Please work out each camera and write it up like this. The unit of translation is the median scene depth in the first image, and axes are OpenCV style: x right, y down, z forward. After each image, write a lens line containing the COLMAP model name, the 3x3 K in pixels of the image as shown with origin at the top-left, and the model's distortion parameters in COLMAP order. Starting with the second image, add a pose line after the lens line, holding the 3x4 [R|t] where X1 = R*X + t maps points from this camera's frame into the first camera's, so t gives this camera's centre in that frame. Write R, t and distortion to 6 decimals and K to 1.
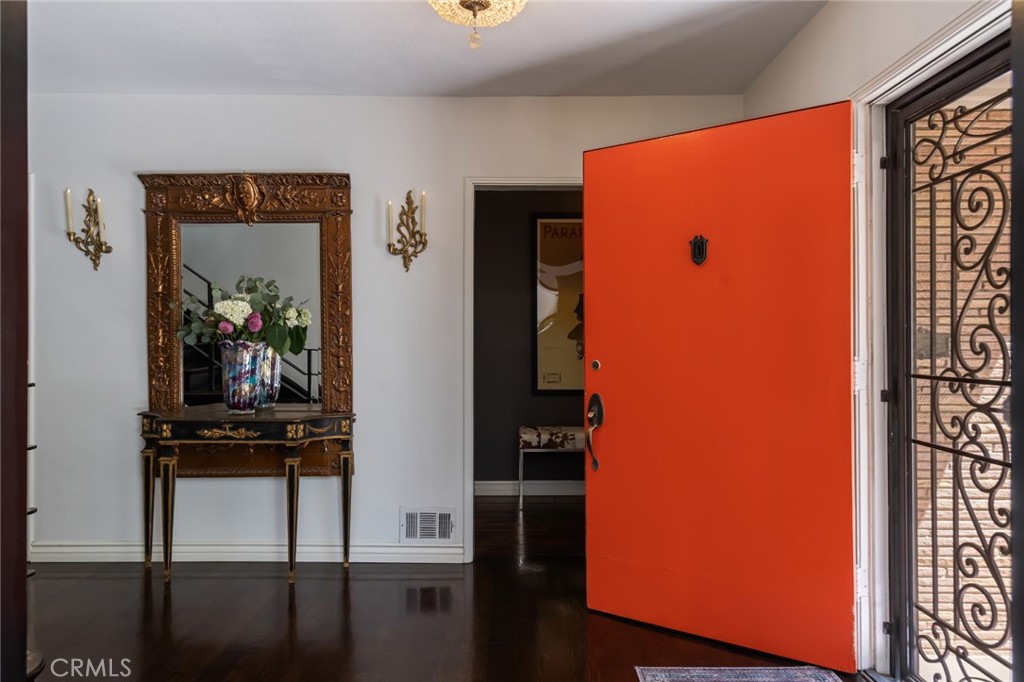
lens RADIAL K [[667.9, 0, 511.0], [0, 667.9, 339.1], [0, 0, 1]] dist [0.005361, 0.002894]
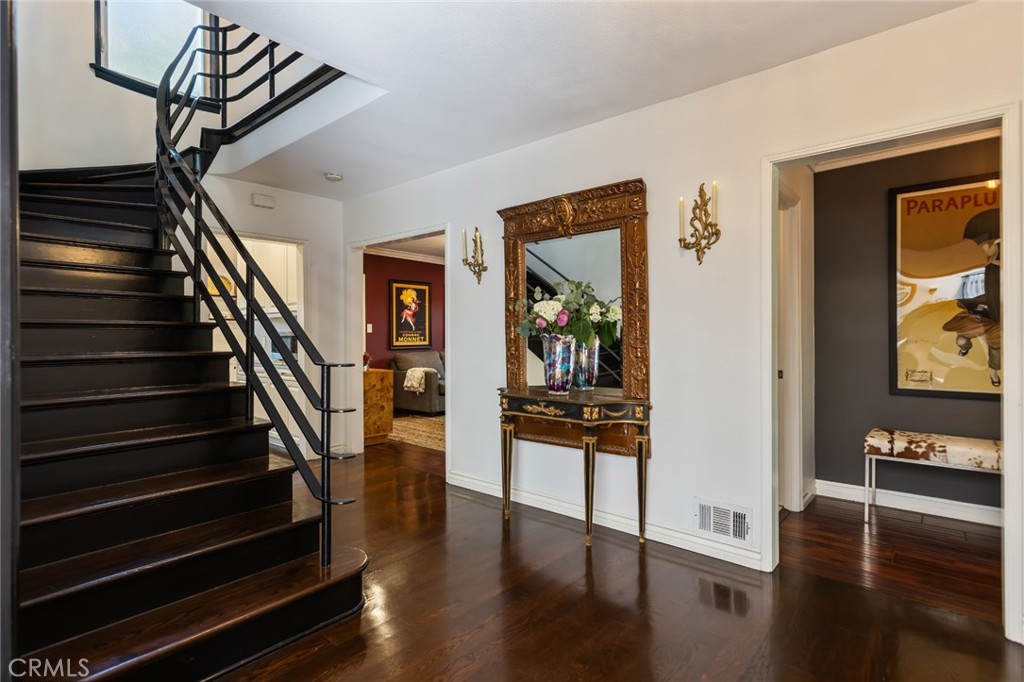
lens RADIAL K [[511.0, 0, 511.8], [0, 511.0, 336.4], [0, 0, 1]] dist [-0.000311, 0.002095]
pose [[0.764430, -0.002136, -0.644703, 0.124121], [0.004762, 0.999986, 0.002334, 0.004283], [0.644689, -0.004854, 0.764430, 0.228696]]
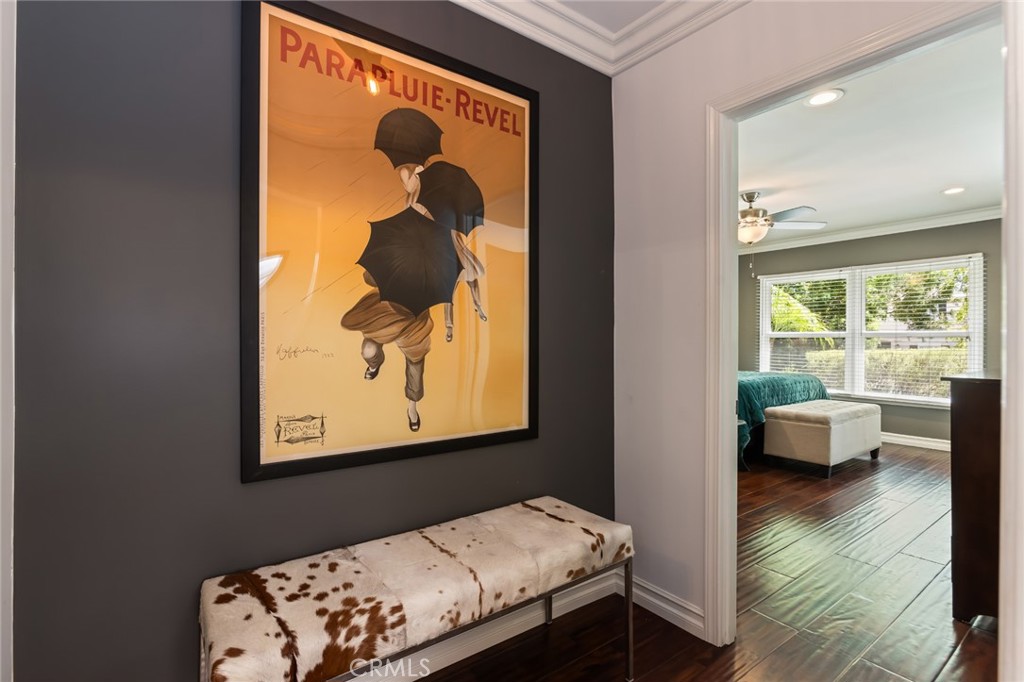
lens RADIAL K [[494.7, 0, 512.9], [0, 494.7, 338.7], [0, 0, 1]] dist [-0.019066, 0.013606]
pose [[0.811108, 0.002274, 0.584892, -0.008813], [-0.003684, 0.999992, 0.001221, 0.007426], [-0.584885, -0.003145, 0.811110, 1.016761]]
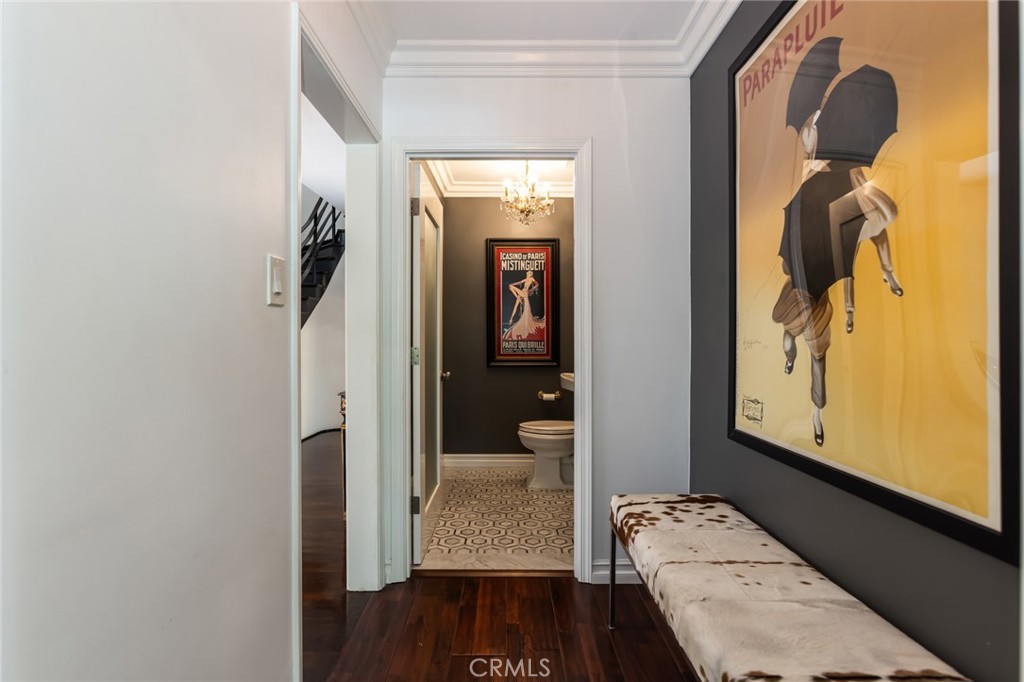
lens RADIAL K [[494.7, 0, 506.7], [0, 494.7, 343.4], [0, 0, 1]] dist [-0.019066, 0.013606]
pose [[-0.026560, 0.008879, -0.999608, 0.581597], [0.001046, 0.999960, 0.008854, 0.015312], [0.999647, -0.000811, -0.026568, 1.228934]]
